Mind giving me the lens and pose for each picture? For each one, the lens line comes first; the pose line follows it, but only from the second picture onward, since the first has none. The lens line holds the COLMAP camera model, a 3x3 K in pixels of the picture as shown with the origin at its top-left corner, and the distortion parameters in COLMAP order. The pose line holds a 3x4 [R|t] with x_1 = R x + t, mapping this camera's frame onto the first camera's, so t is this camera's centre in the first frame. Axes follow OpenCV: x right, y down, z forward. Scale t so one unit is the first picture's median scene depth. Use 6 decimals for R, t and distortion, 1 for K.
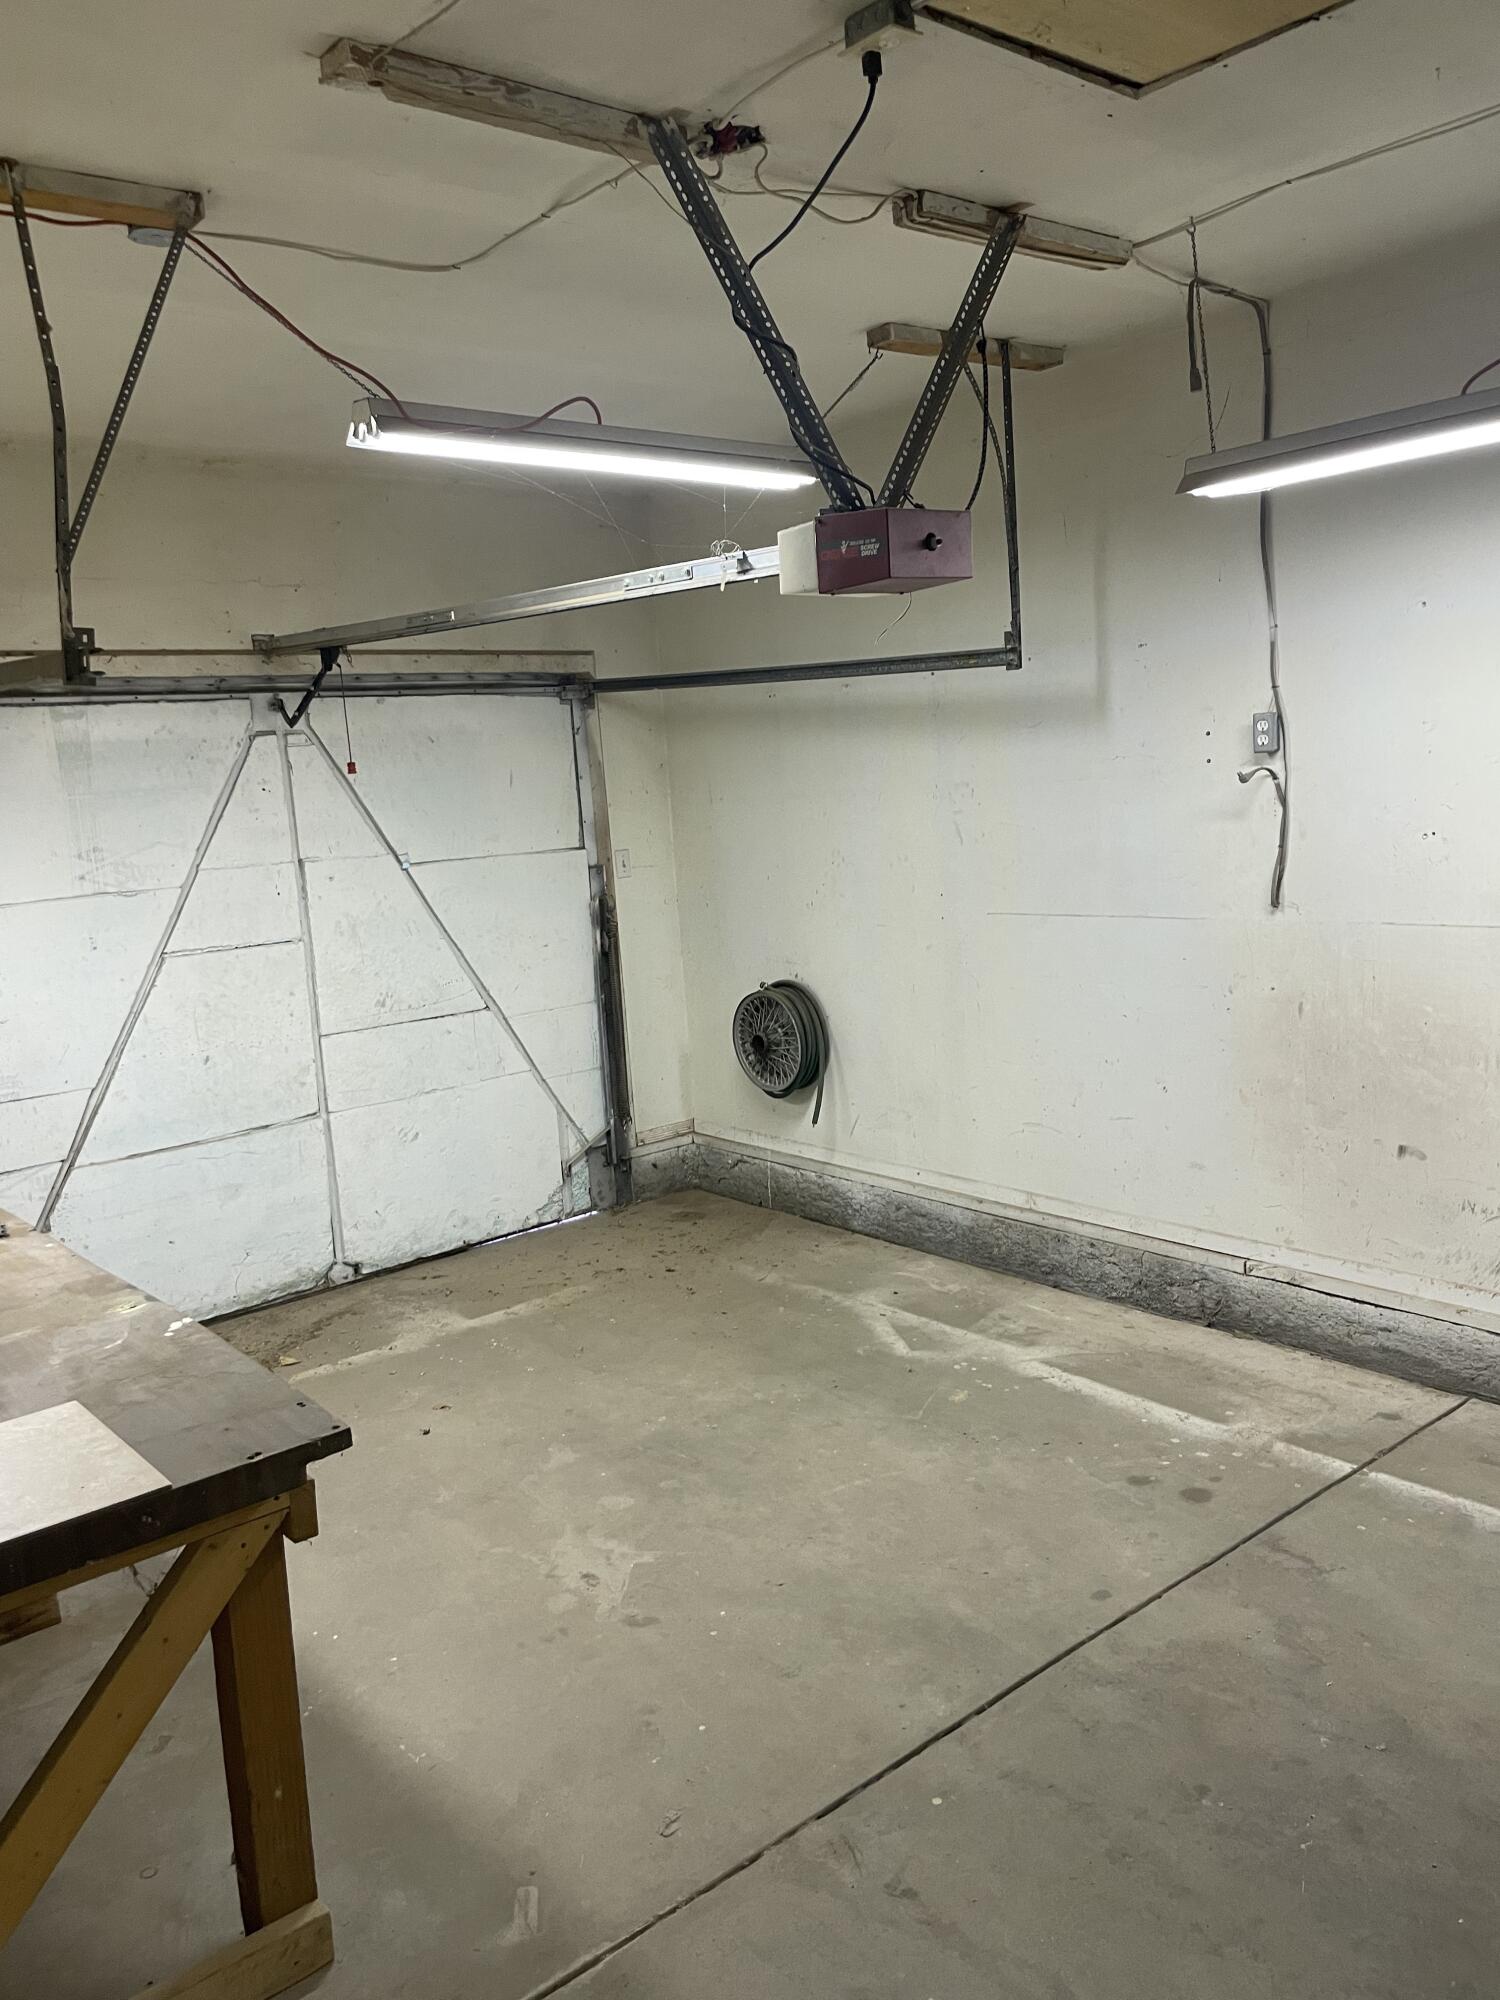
lens RADIAL K [[1526.6, 0, 741.7], [0, 1526.6, 988.9], [0, 0, 1]] dist [0.070765, -0.084889]
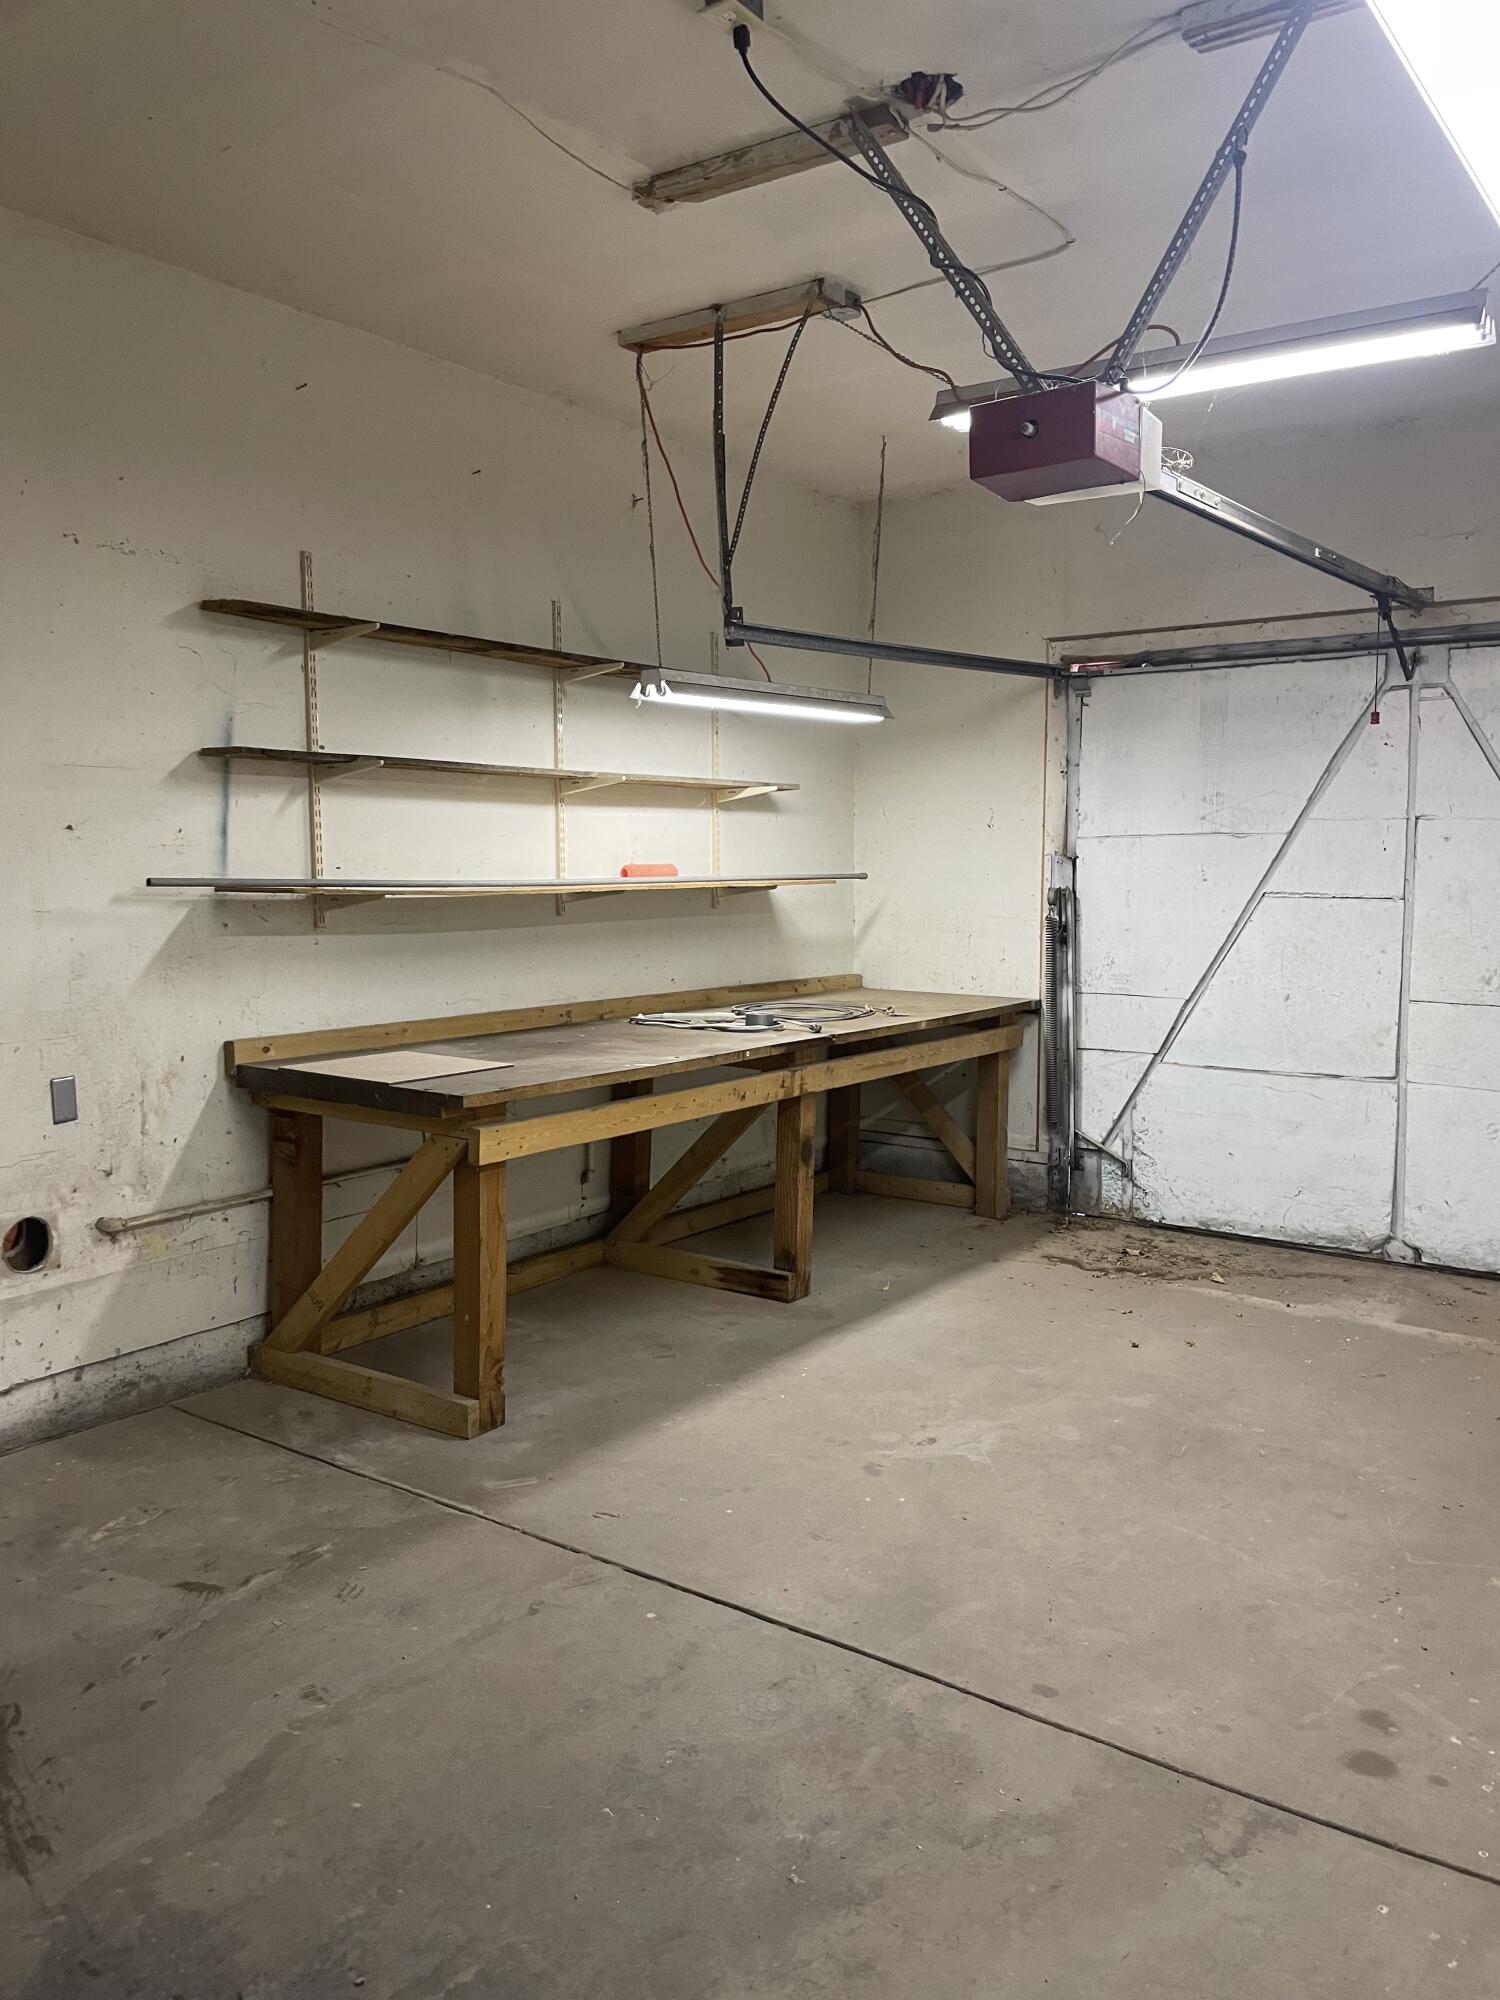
lens RADIAL K [[1526.6, 0, 777.0], [0, 1526.6, 965.8], [0, 0, 1]] dist [0.070765, -0.084889]
pose [[0.256938, 0.139627, -0.956288, 0.696431], [-0.159591, 0.982053, 0.100510, -0.031655], [0.953160, 0.126790, 0.274610, 0.447986]]
